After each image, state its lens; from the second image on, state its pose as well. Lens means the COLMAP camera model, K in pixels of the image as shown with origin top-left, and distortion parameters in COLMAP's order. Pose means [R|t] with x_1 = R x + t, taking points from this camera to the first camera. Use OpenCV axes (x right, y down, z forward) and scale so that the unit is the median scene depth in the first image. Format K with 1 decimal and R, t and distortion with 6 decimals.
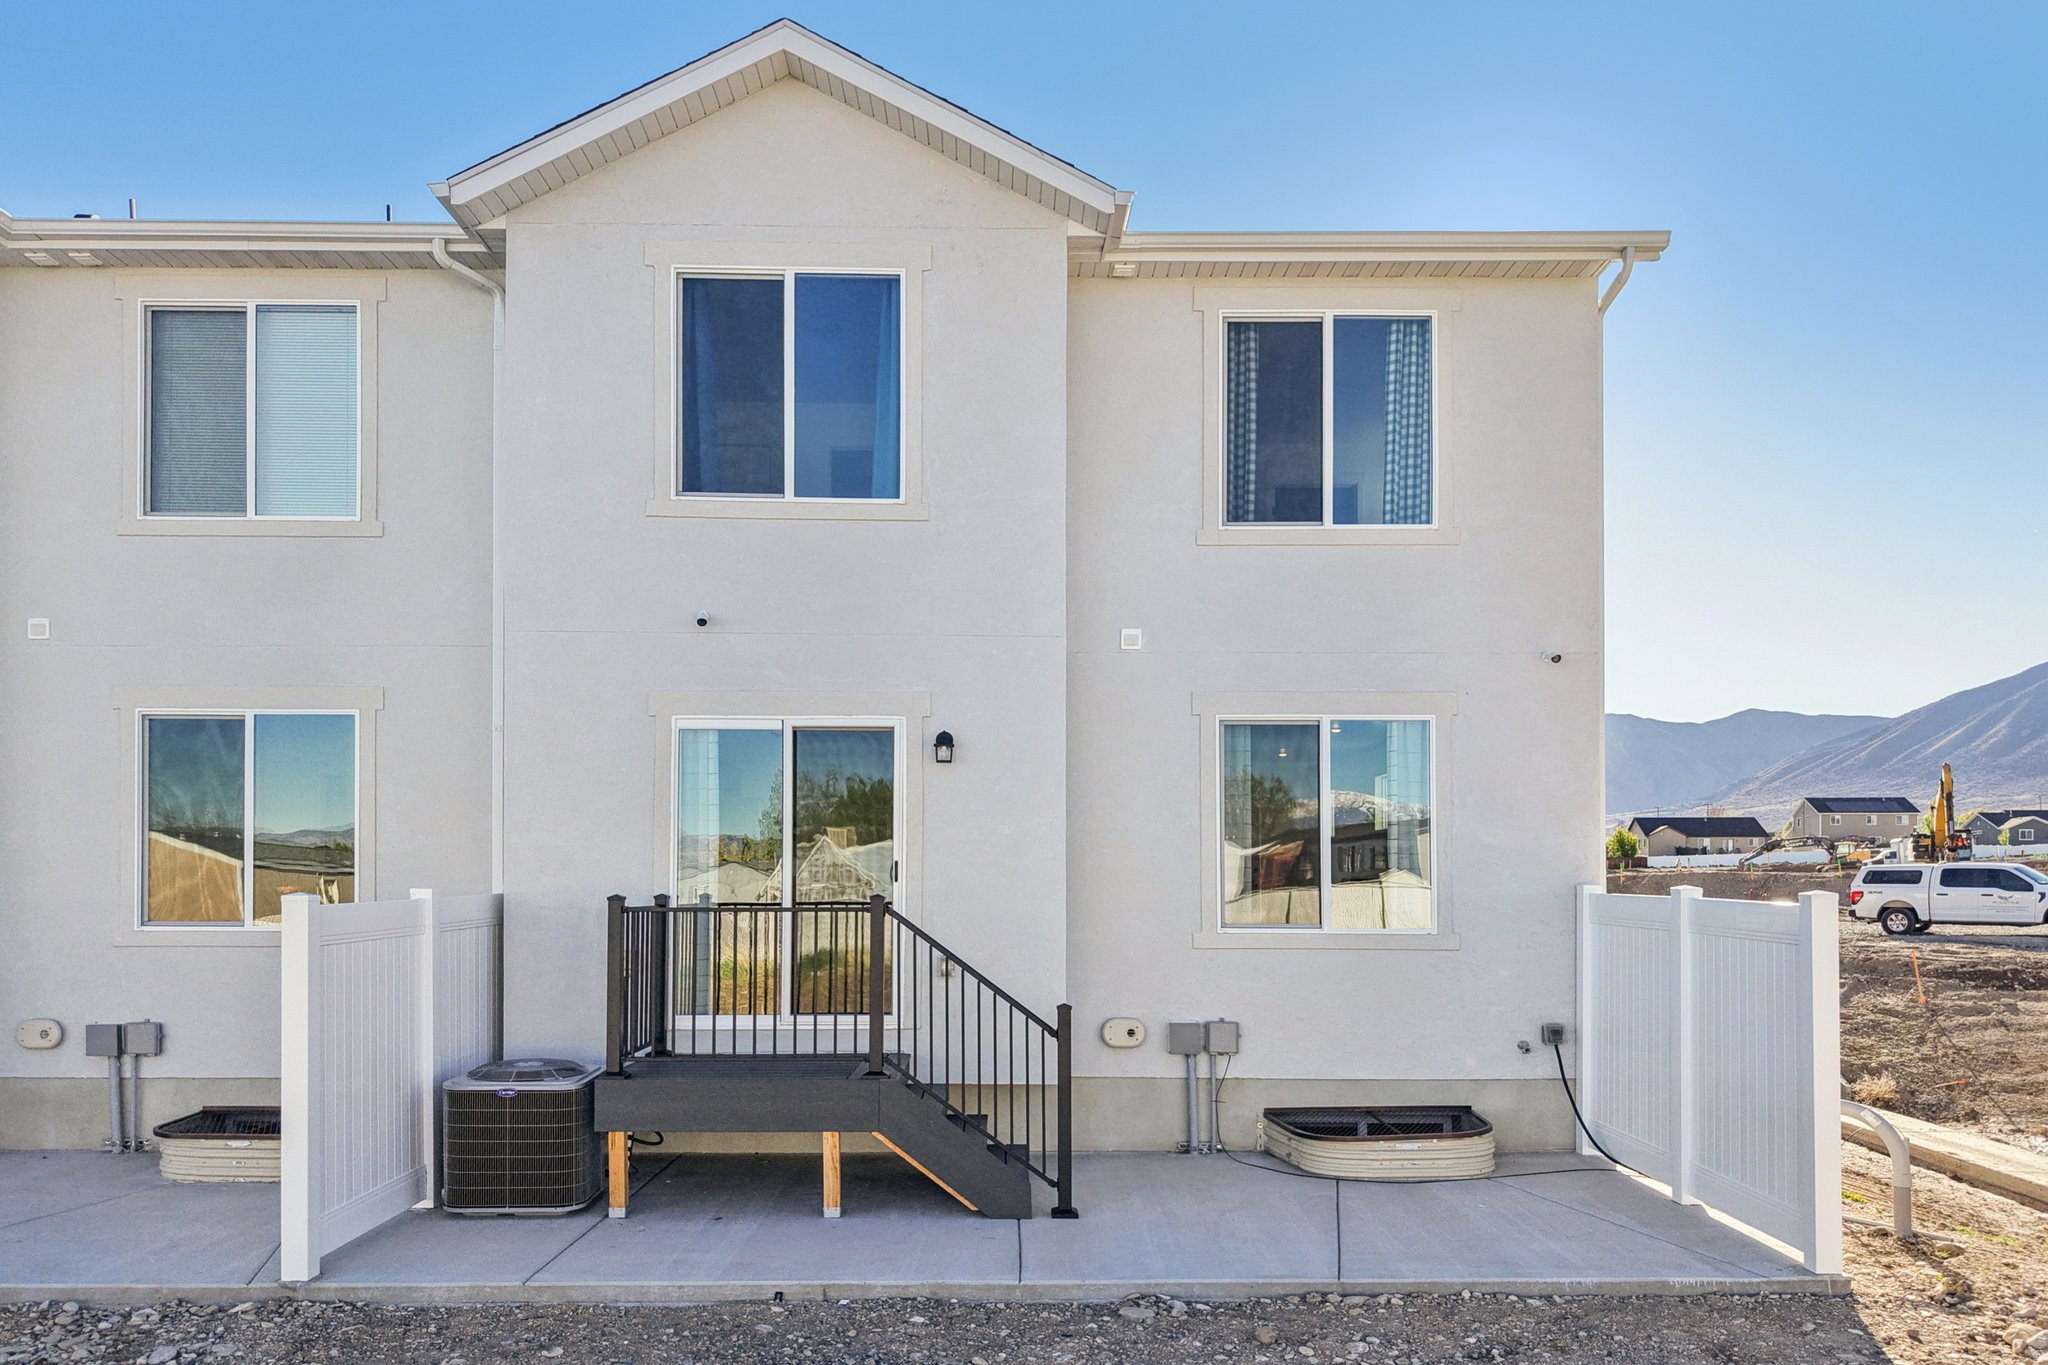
lens RADIAL K [[1440.4, 0, 1025.0], [0, 1440.4, 675.1], [0, 0, 1]] dist [0.000976, 0.005314]
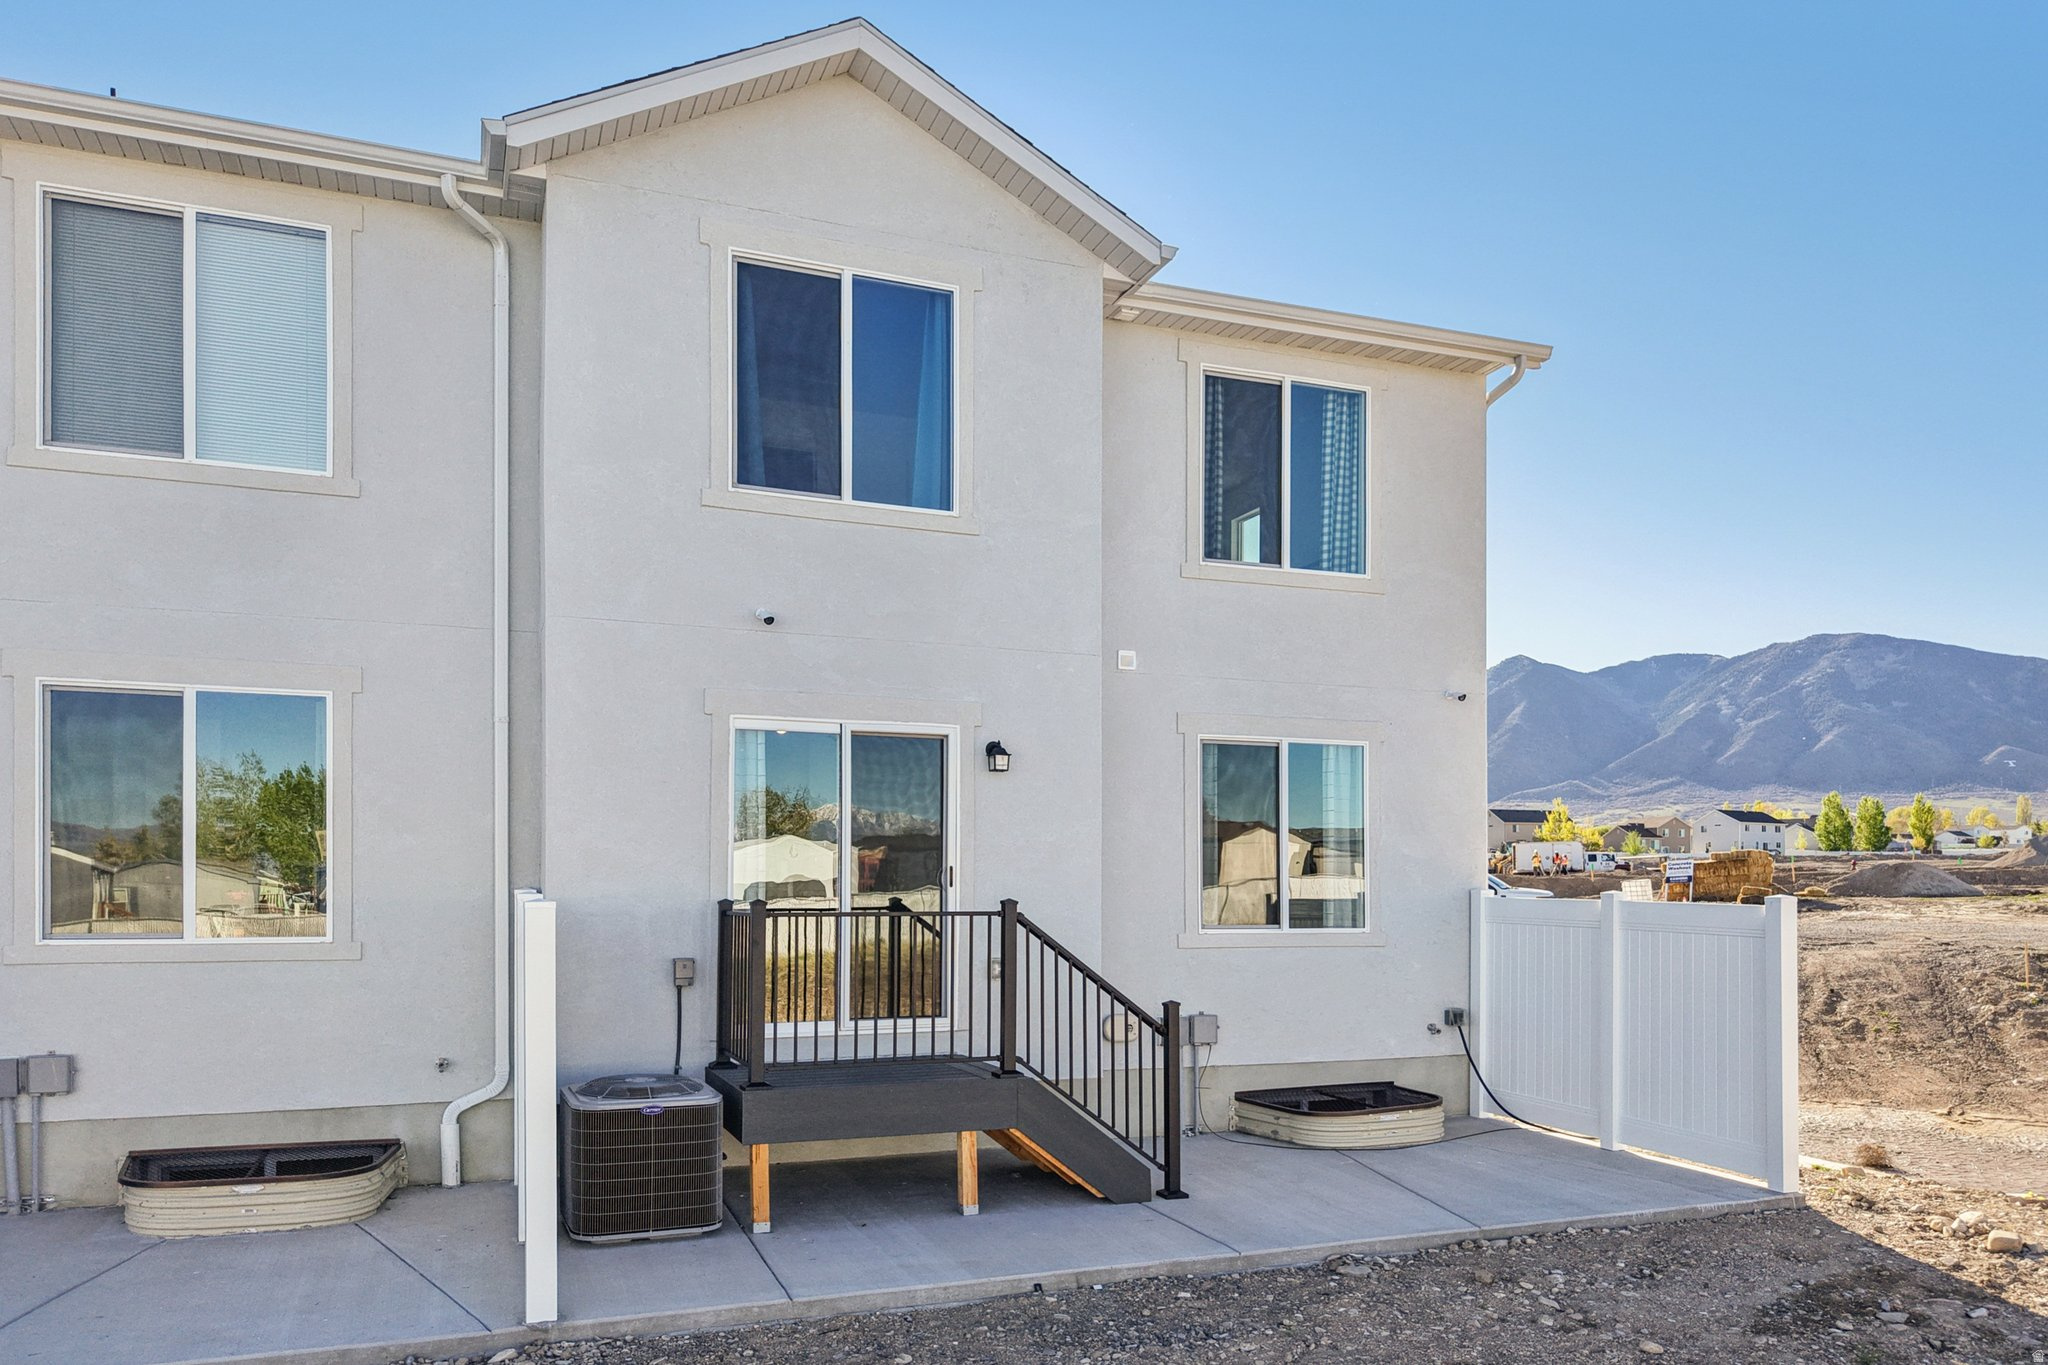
lens RADIAL K [[1432.0, 0, 1024.0], [0, 1432.0, 682.5], [0, 0, 1]] dist [0.007786, -0.003615]
pose [[0.935975, 0.050539, 0.348419, -0.387377], [-0.050643, 0.998678, -0.008816, 0.005064], [-0.348404, -0.009394, 0.937298, 0.030334]]
